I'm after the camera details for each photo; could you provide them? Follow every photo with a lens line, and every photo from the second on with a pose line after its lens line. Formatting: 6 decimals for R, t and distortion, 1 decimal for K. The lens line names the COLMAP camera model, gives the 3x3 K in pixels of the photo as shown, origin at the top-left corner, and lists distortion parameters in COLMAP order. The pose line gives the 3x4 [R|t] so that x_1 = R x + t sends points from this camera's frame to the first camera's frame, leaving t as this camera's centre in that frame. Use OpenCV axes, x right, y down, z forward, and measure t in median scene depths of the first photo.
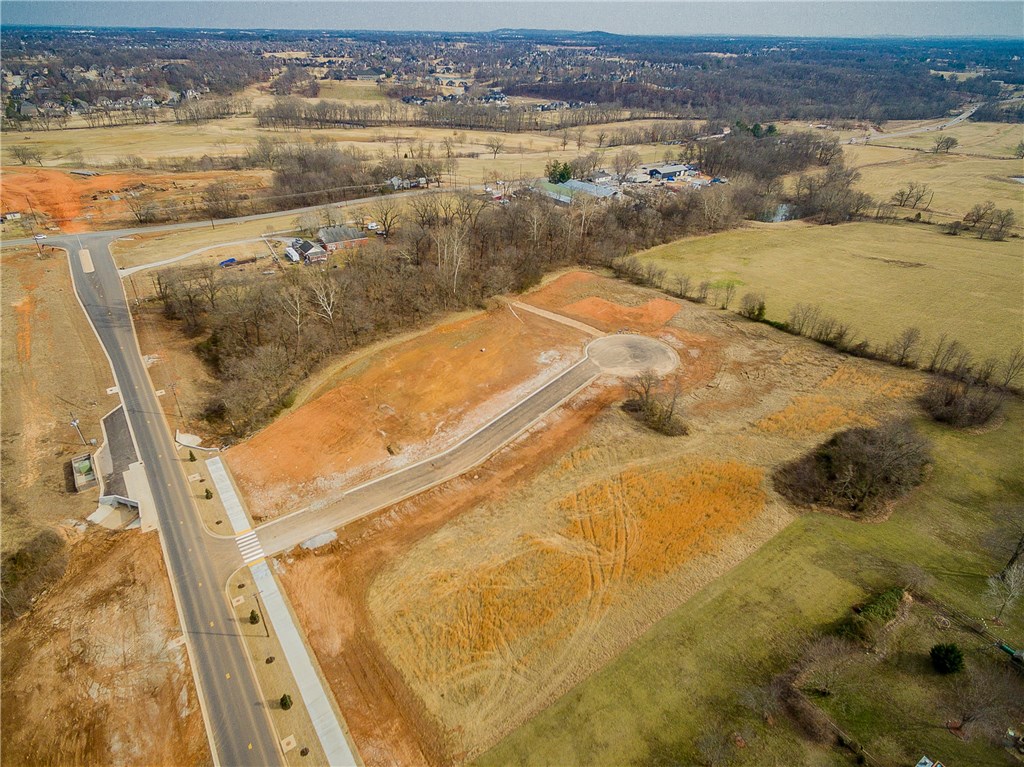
lens RADIAL K [[576.7, 0, 510.5], [0, 576.7, 387.2], [0, 0, 1]] dist [0.010787, 0.000150]
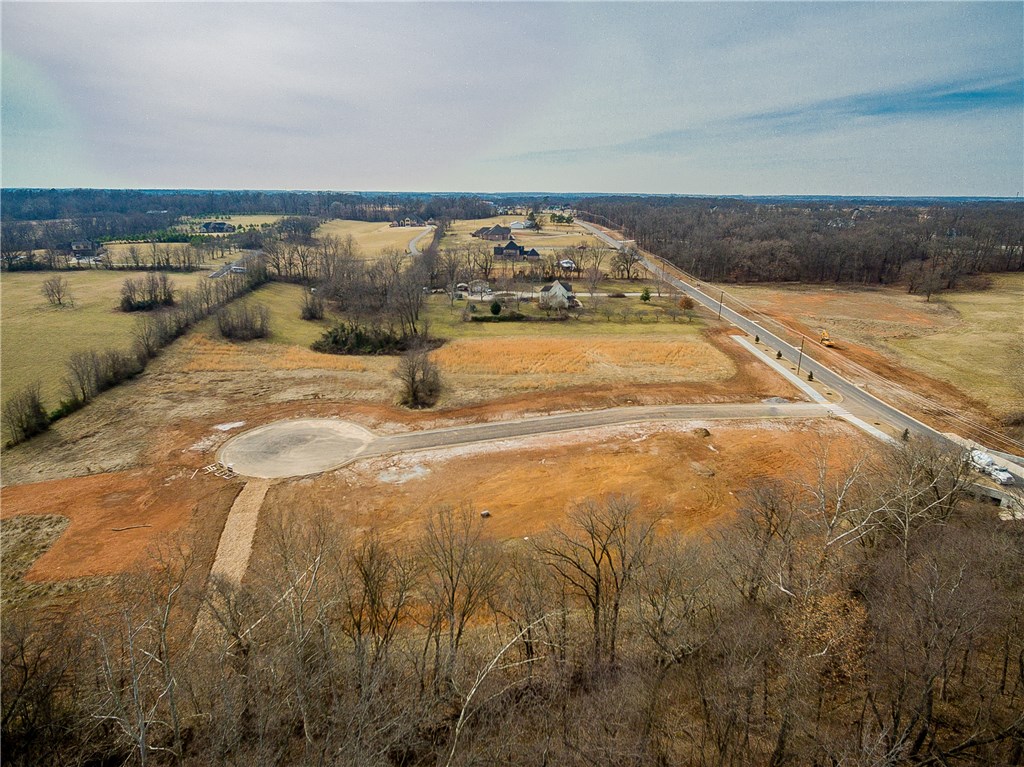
lens RADIAL K [[598.2, 0, 514.5], [0, 598.2, 381.7], [0, 0, 1]] dist [0.007450, -0.000955]
pose [[-0.845263, -0.177883, 0.503873, -0.354625], [0.262716, 0.682780, 0.681756, -0.560503], [-0.465307, 0.708639, -0.530396, 1.364426]]
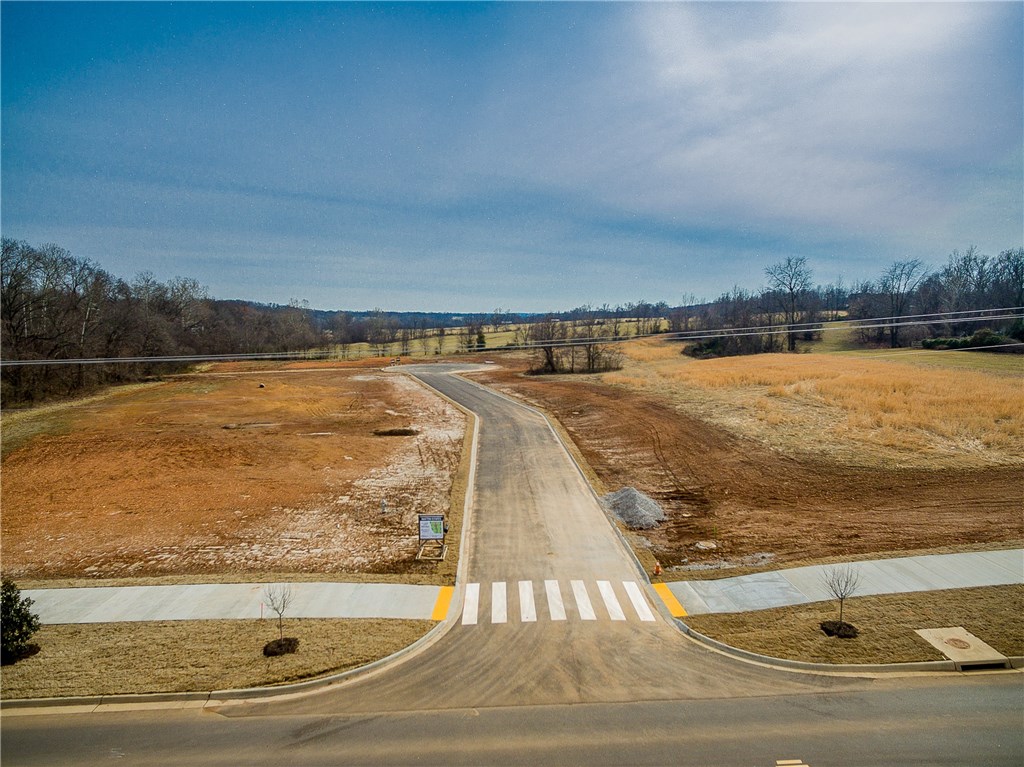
lens RADIAL K [[583.3, 0, 509.8], [0, 583.3, 386.8], [0, 0, 1]] dist [0.007897, 0.003055]
pose [[0.556388, -0.113091, 0.823191, -0.441236], [0.443615, 0.878119, -0.179199, 0.167586], [-0.702594, 0.464884, 0.538744, 0.606568]]
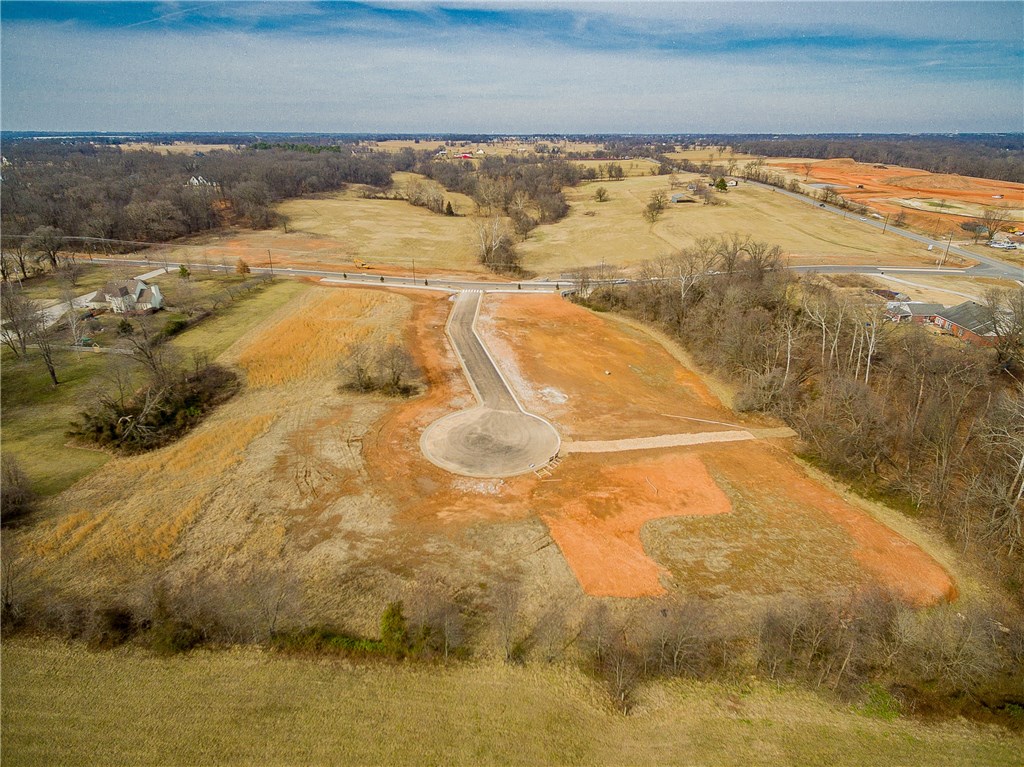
lens RADIAL K [[577.7, 0, 505.7], [0, 577.7, 379.6], [0, 0, 1]] dist [0.006538, -0.002022]
pose [[-0.609636, 0.298910, -0.734164, 0.764310], [-0.422189, 0.661442, 0.619880, -0.595509], [0.670895, 0.687857, -0.277042, 1.317626]]
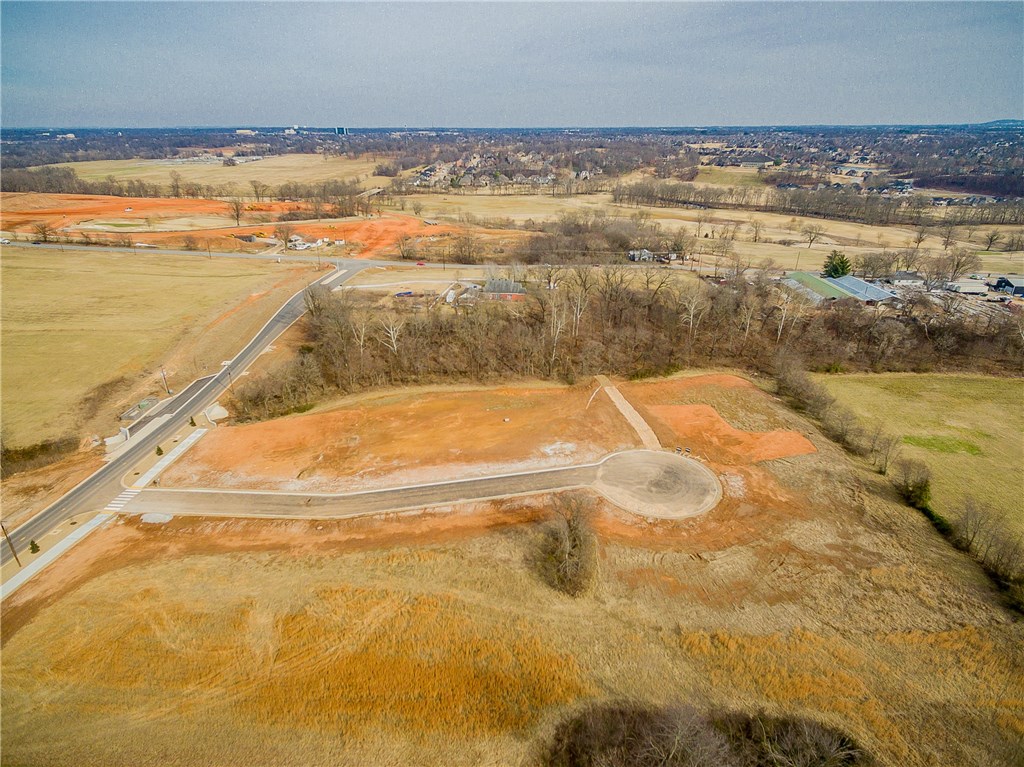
lens RADIAL K [[576.7, 0, 510.5], [0, 576.7, 387.2], [0, 0, 1]] dist [0.010787, 0.000150]
pose [[0.779547, 0.243162, -0.577216, 0.533610], [-0.316890, 0.948031, -0.028596, -0.102940], [0.540265, 0.205206, 0.816091, 0.303984]]
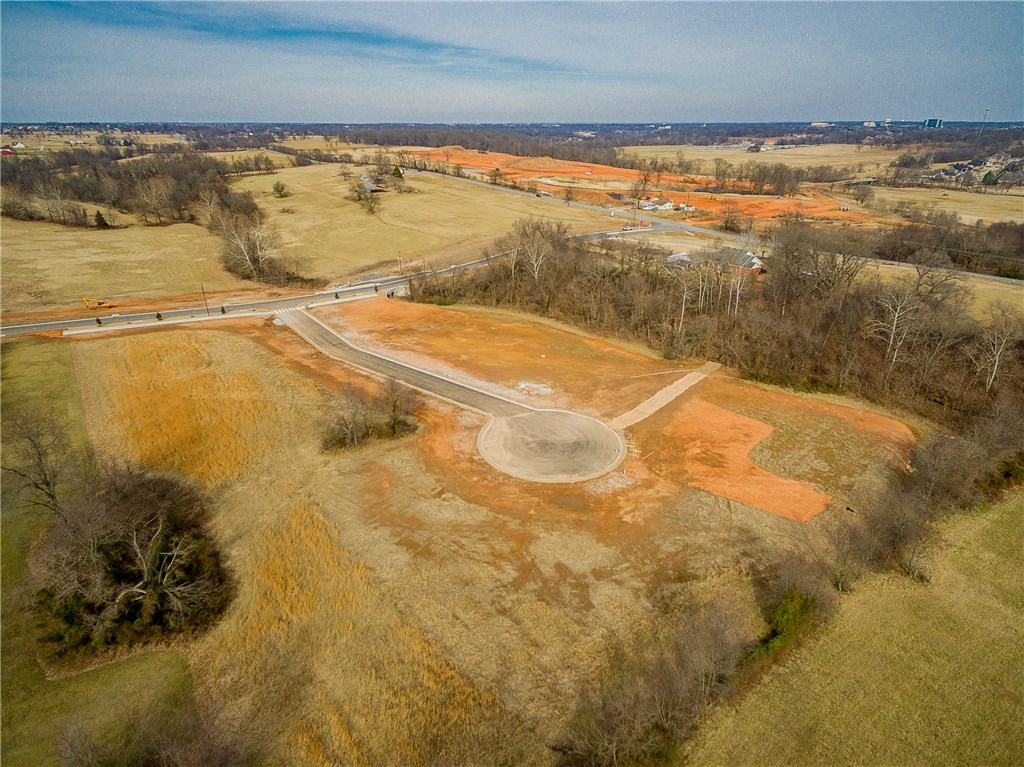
lens RADIAL K [[595.1, 0, 506.0], [0, 595.1, 360.5], [0, 0, 1]] dist [0.006407, -0.000885]
pose [[0.015606, 0.358971, -0.933218, 0.905620], [-0.525562, 0.796945, 0.297763, -0.340738], [0.850612, 0.485817, 0.201099, 0.898089]]
